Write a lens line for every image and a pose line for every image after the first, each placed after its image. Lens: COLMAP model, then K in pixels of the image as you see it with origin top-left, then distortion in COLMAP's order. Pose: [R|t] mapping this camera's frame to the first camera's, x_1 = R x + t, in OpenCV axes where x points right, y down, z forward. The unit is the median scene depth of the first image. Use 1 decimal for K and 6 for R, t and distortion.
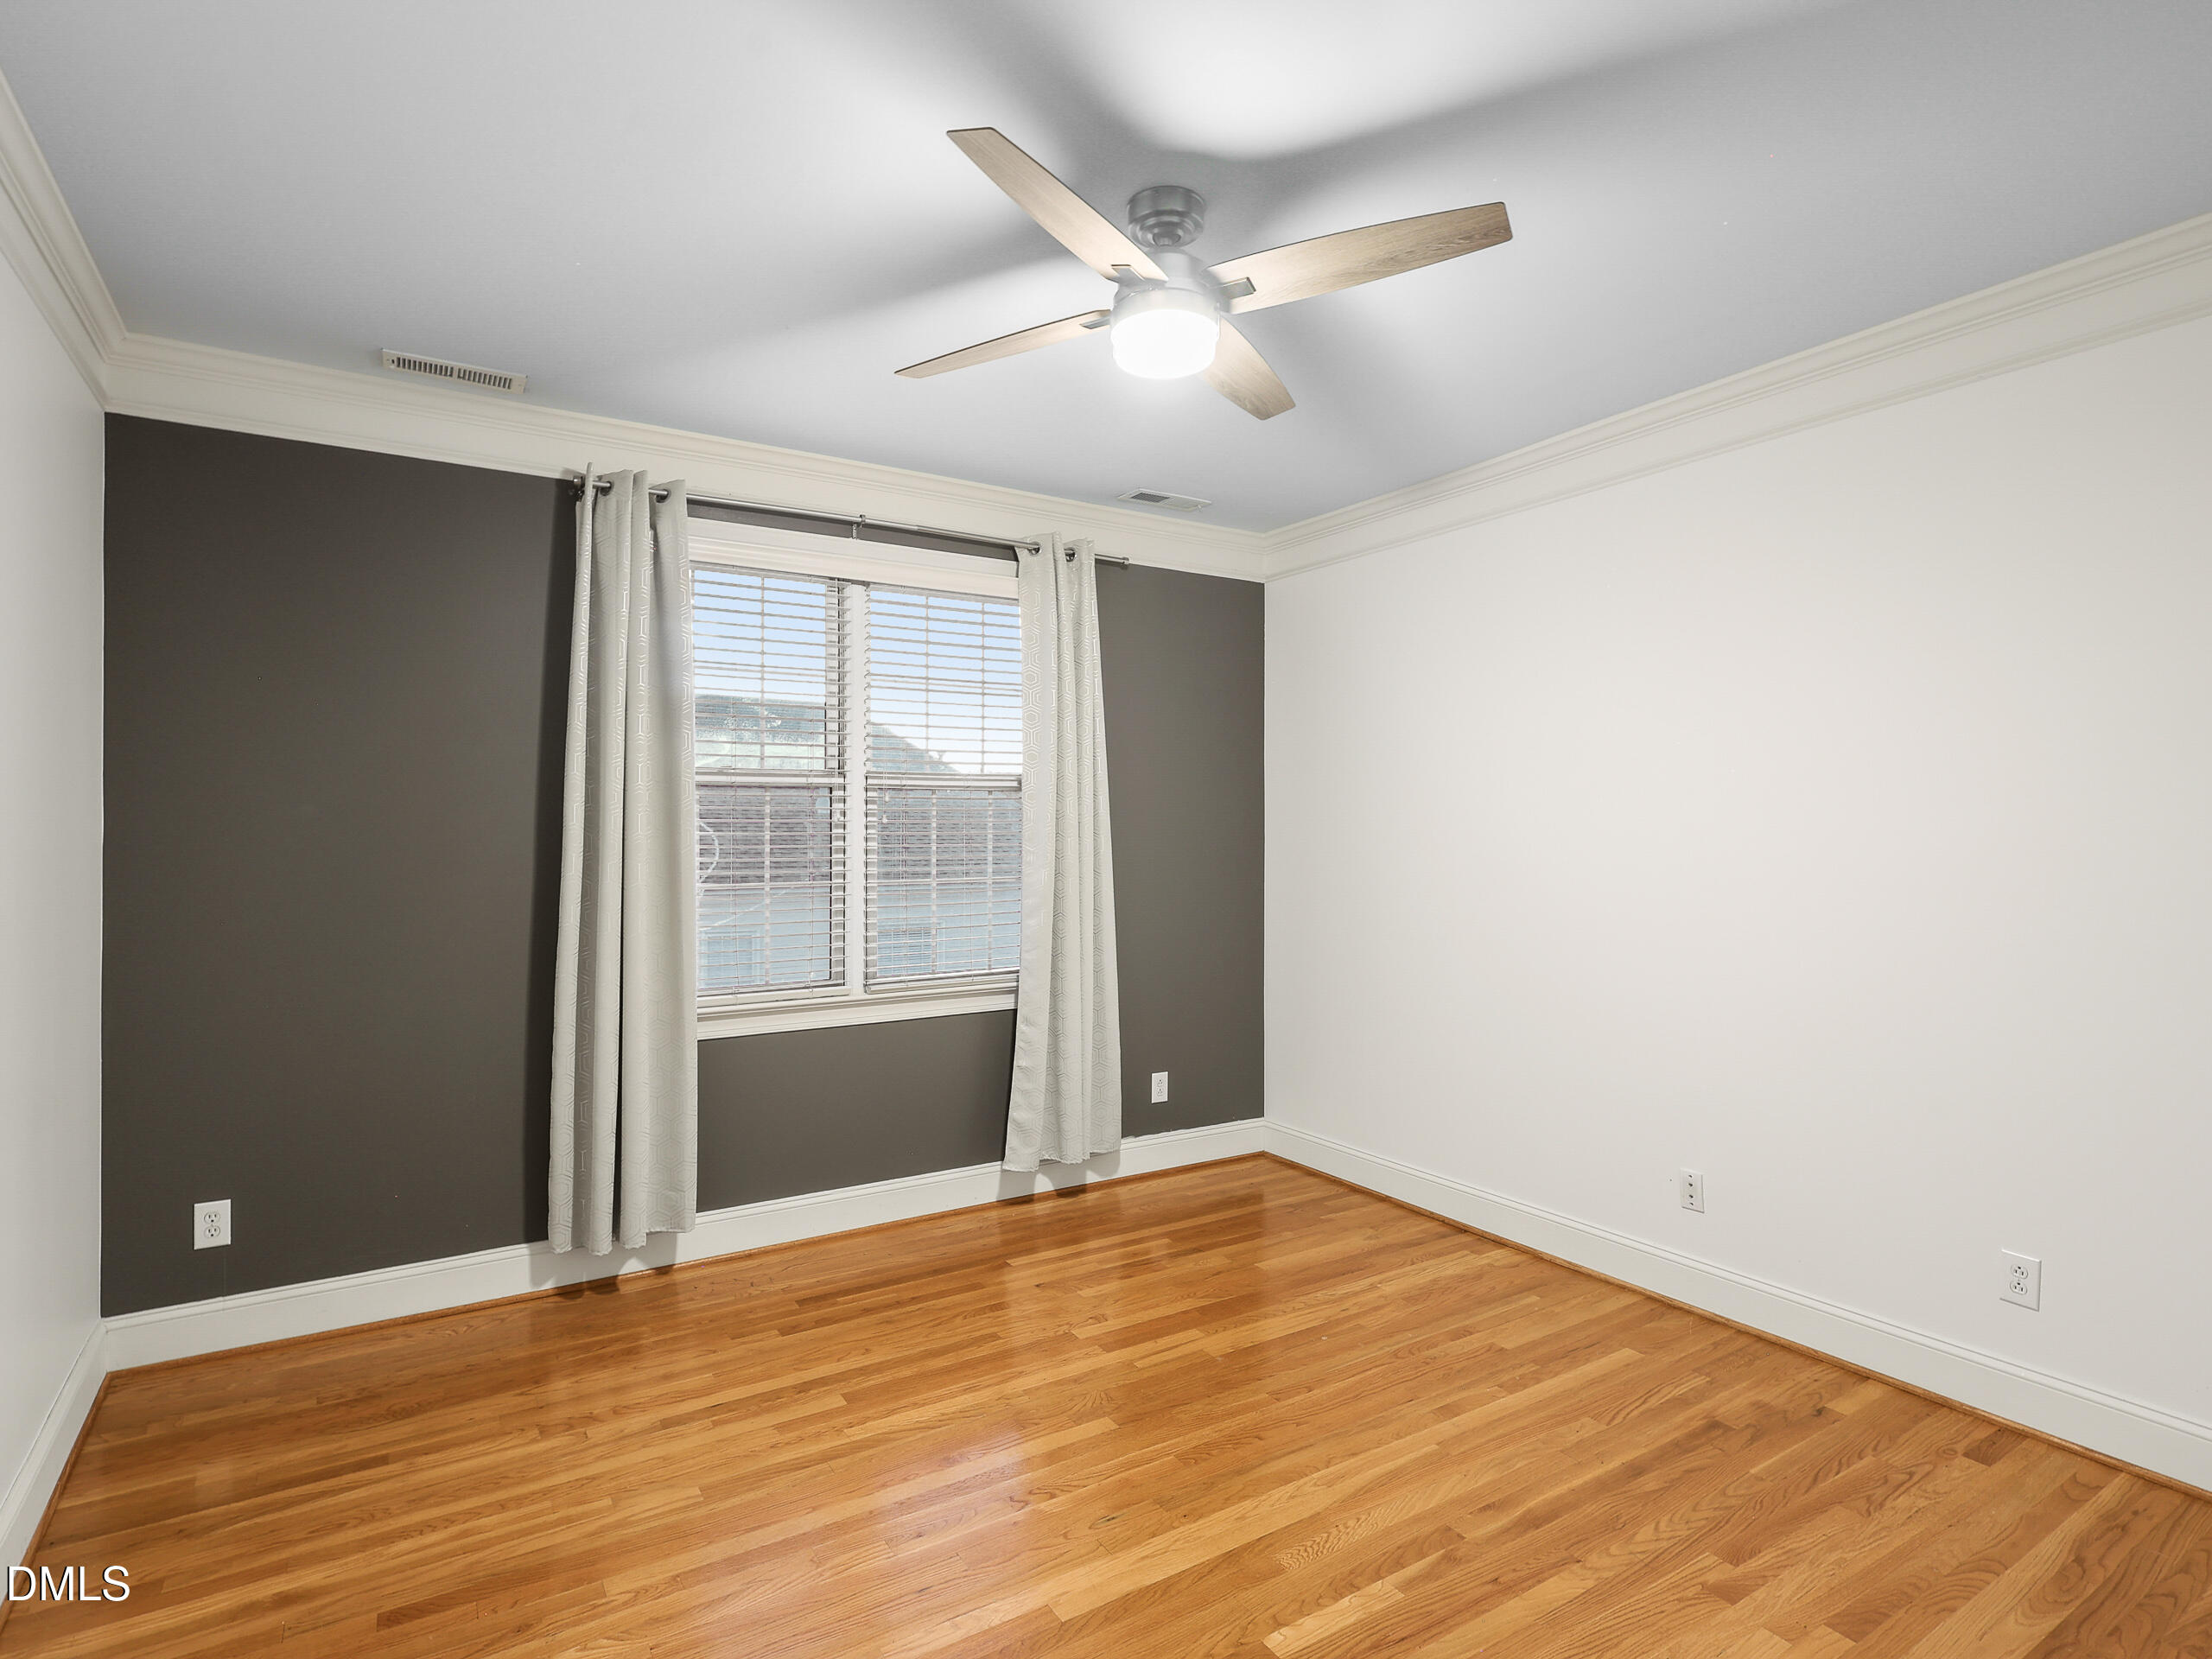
lens RADIAL K [[1149.8, 0, 1102.1], [0, 1149.8, 825.8], [0, 0, 1]] dist [-0.003682, 0.003444]
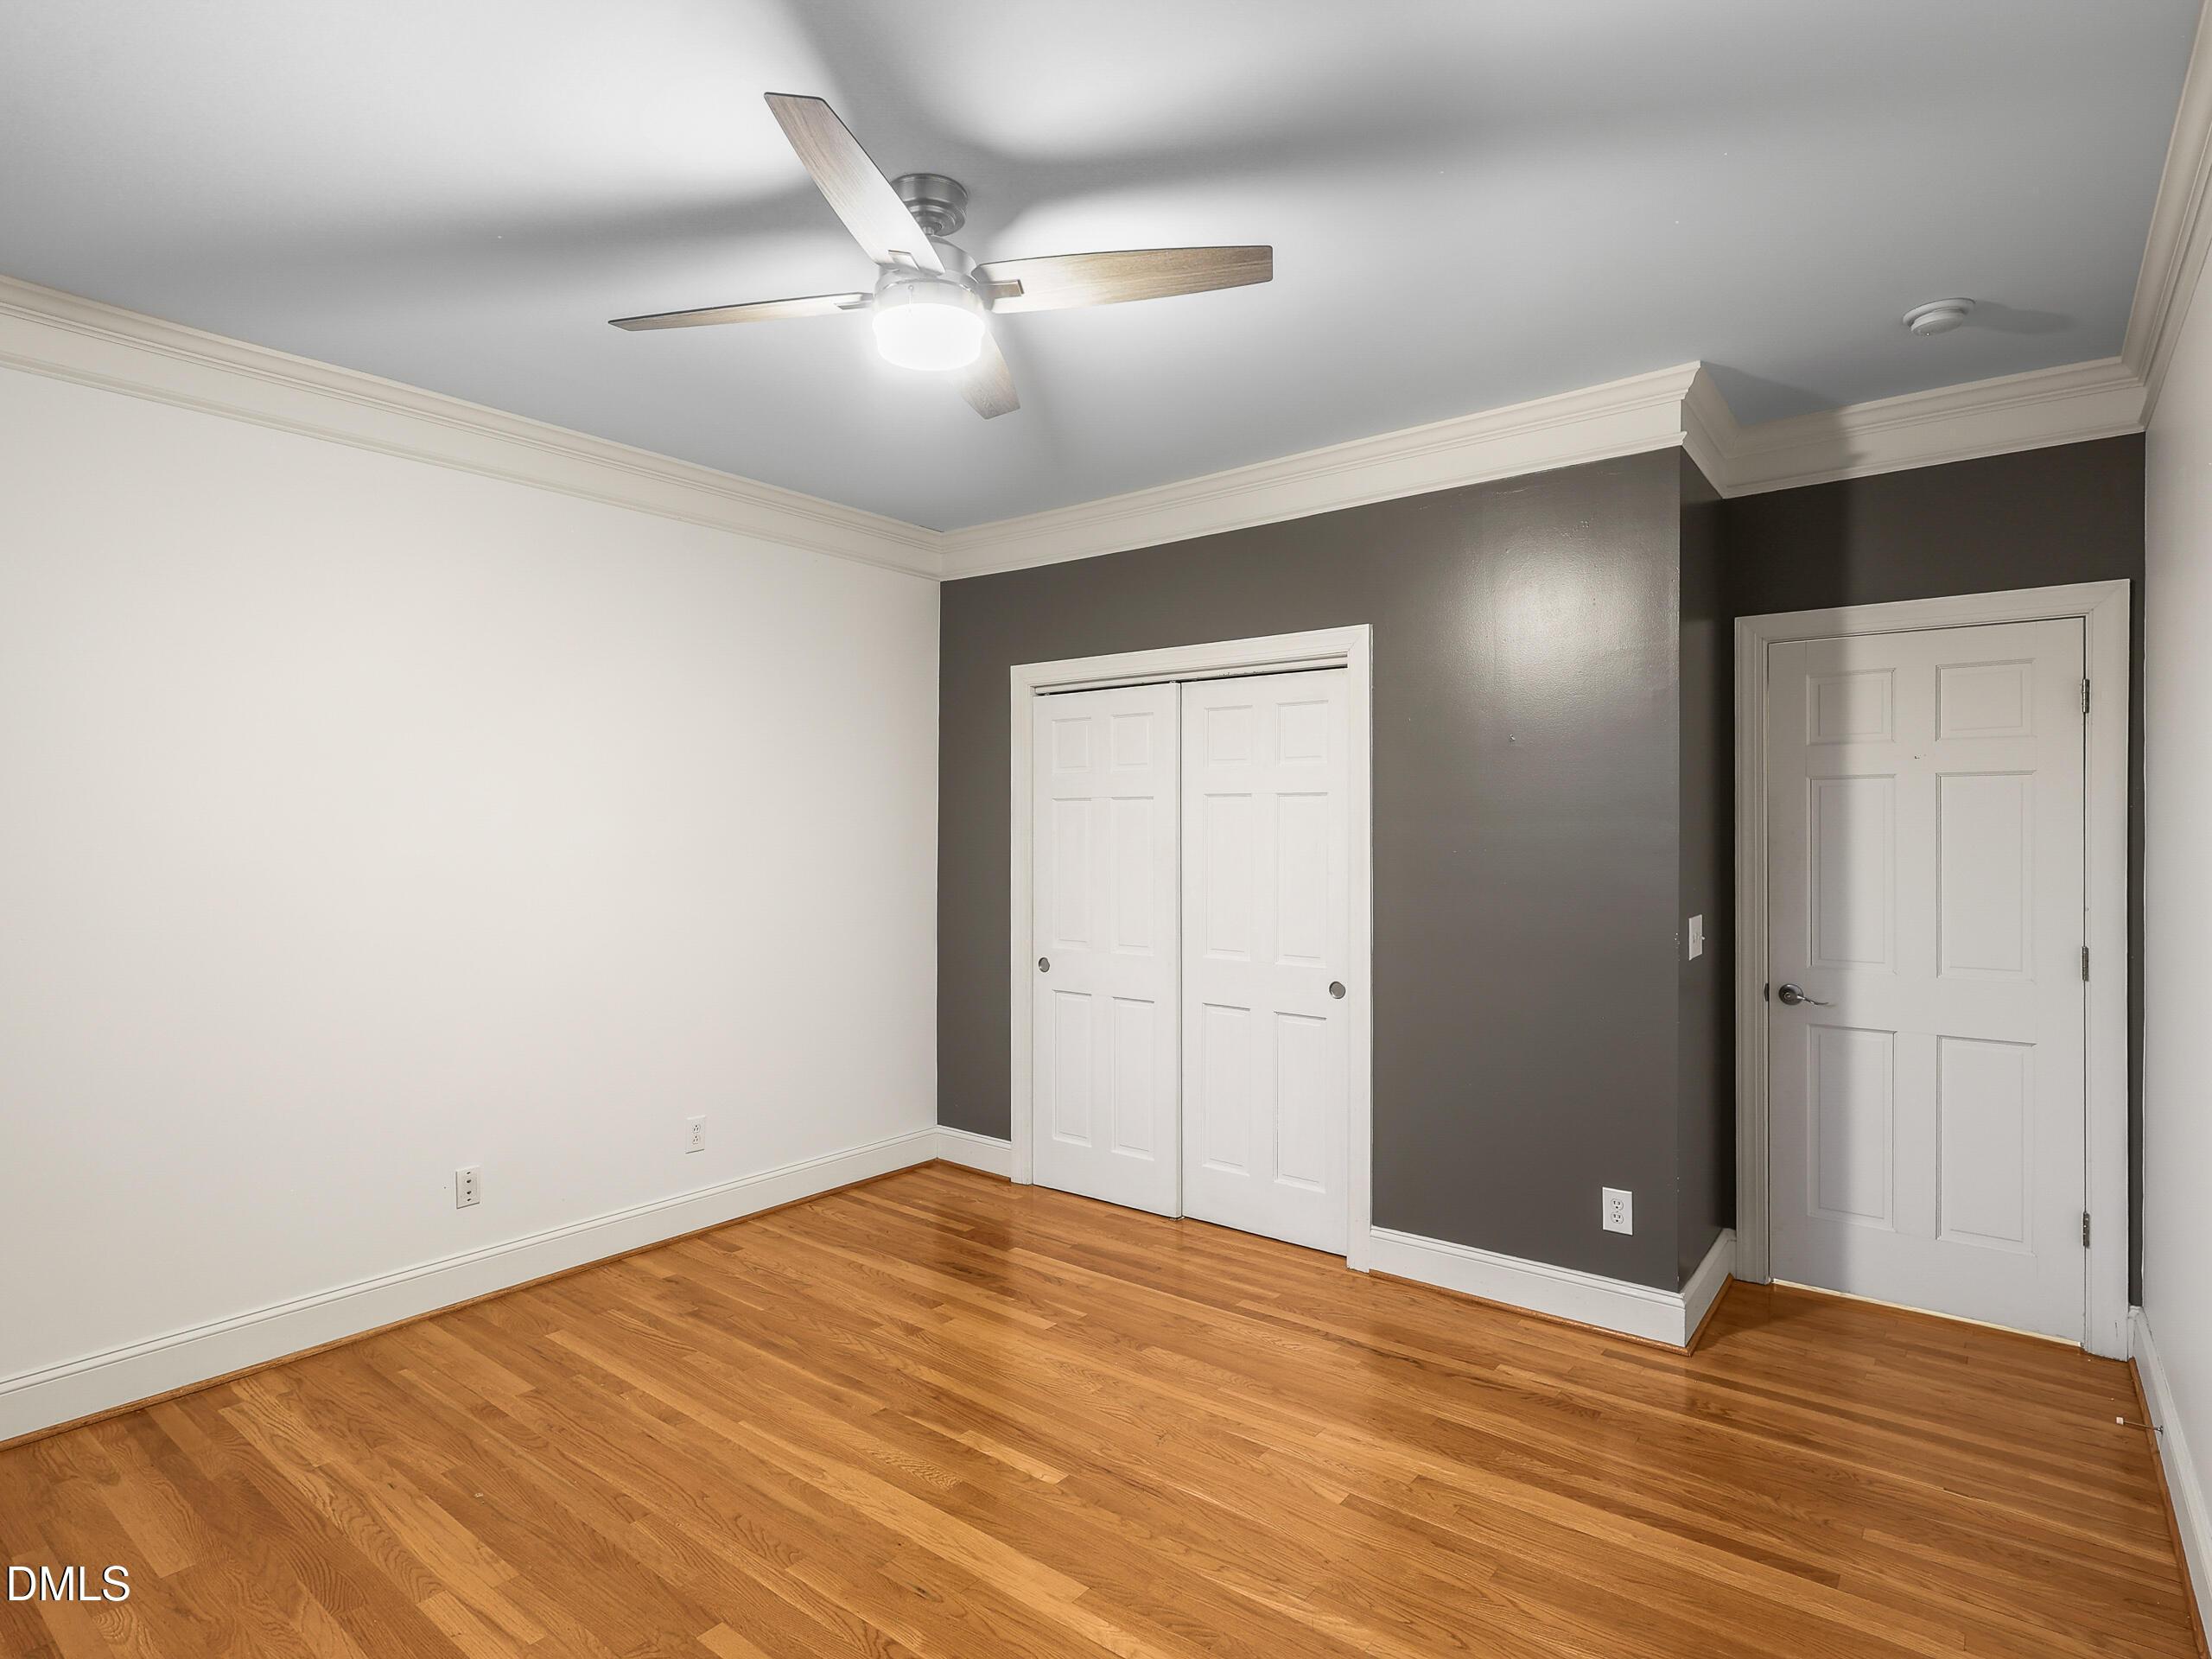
lens RADIAL K [[1149.8, 0, 1103.8], [0, 1149.8, 831.4], [0, 0, 1]] dist [-0.003682, 0.003444]
pose [[-0.337911, 0.001325, 0.941177, -0.733938], [-0.001704, 0.999997, -0.002020, 0.011930], [-0.941177, -0.002287, -0.337907, 0.972561]]
